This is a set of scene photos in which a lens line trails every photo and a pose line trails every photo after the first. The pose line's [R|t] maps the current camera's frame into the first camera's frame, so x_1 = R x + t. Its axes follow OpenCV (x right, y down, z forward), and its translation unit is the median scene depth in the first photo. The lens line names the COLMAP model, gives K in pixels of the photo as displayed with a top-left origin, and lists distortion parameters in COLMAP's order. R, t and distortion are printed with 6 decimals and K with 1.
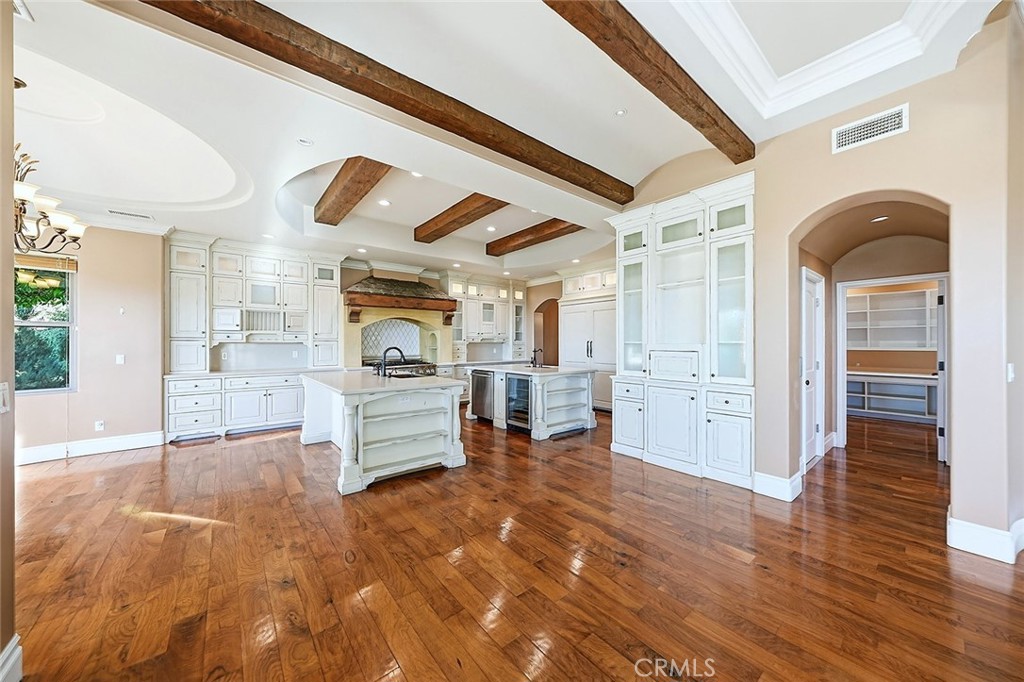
lens RADIAL K [[351.8, 0, 512.7], [0, 351.8, 342.4], [0, 0, 1]] dist [-0.002773, 0.000751]
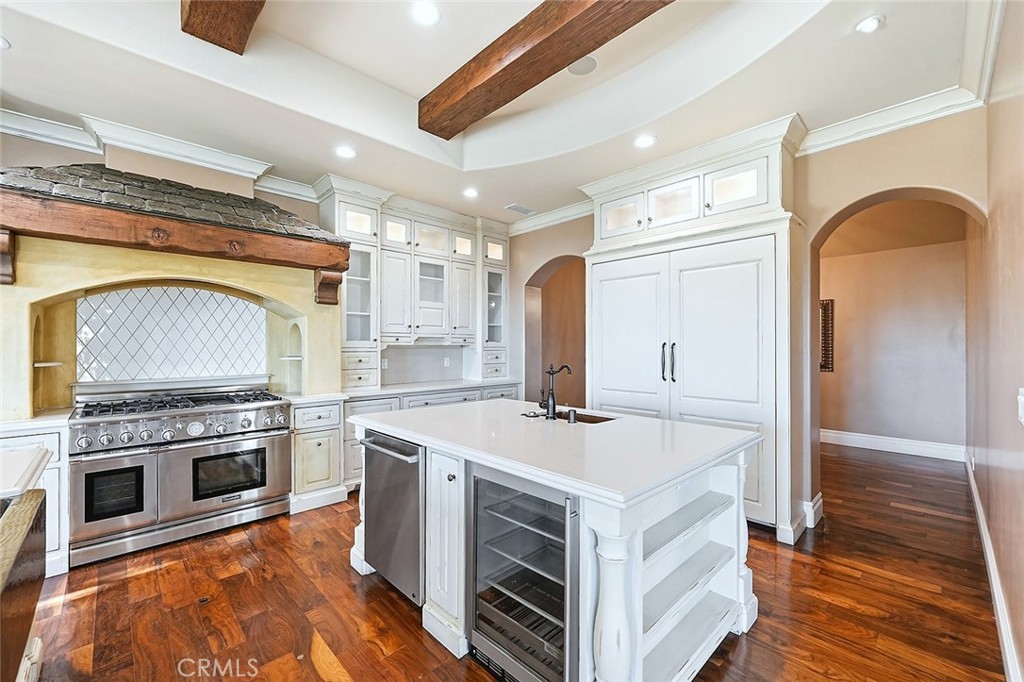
lens RADIAL K [[416.5, 0, 509.3], [0, 416.5, 343.8], [0, 0, 1]] dist [-0.000710, -0.000015]
pose [[0.997292, 0.001011, 0.073539, -0.006840], [-0.000861, 0.999997, -0.002075, -0.001060], [-0.073541, 0.002006, 0.997290, 0.477248]]
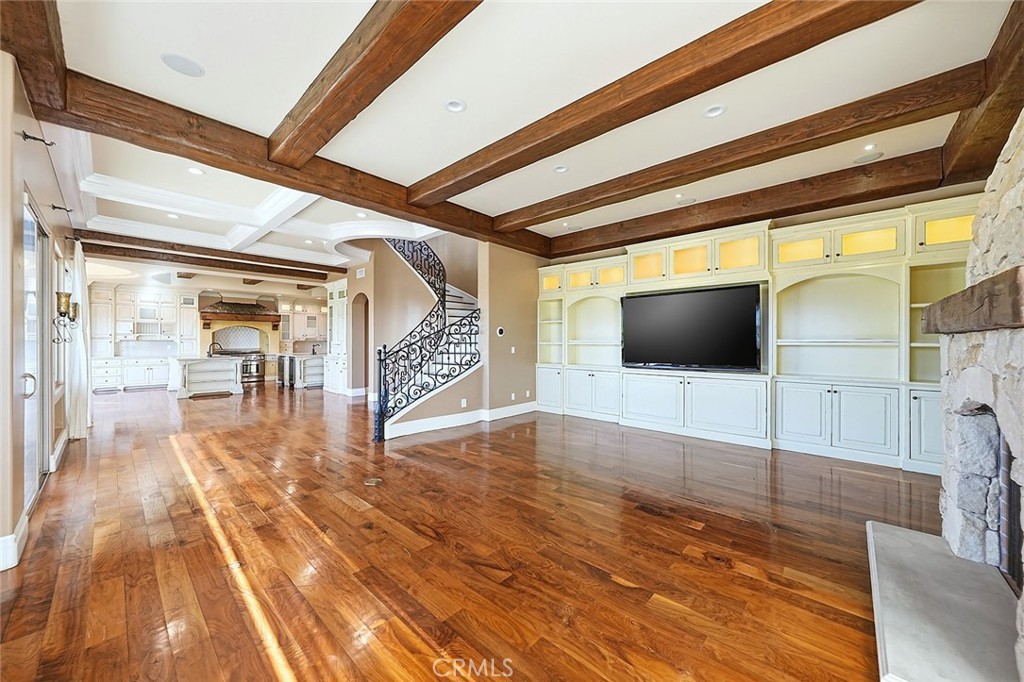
lens RADIAL K [[372.8, 0, 512.5], [0, 372.8, 339.6], [0, 0, 1]] dist [-0.001324, 0.000340]
pose [[0.990350, 0.003560, 0.138545, 0.646175], [-0.002606, 0.999972, -0.007065, 0.003431], [-0.138566, 0.006636, 0.990331, -0.844076]]
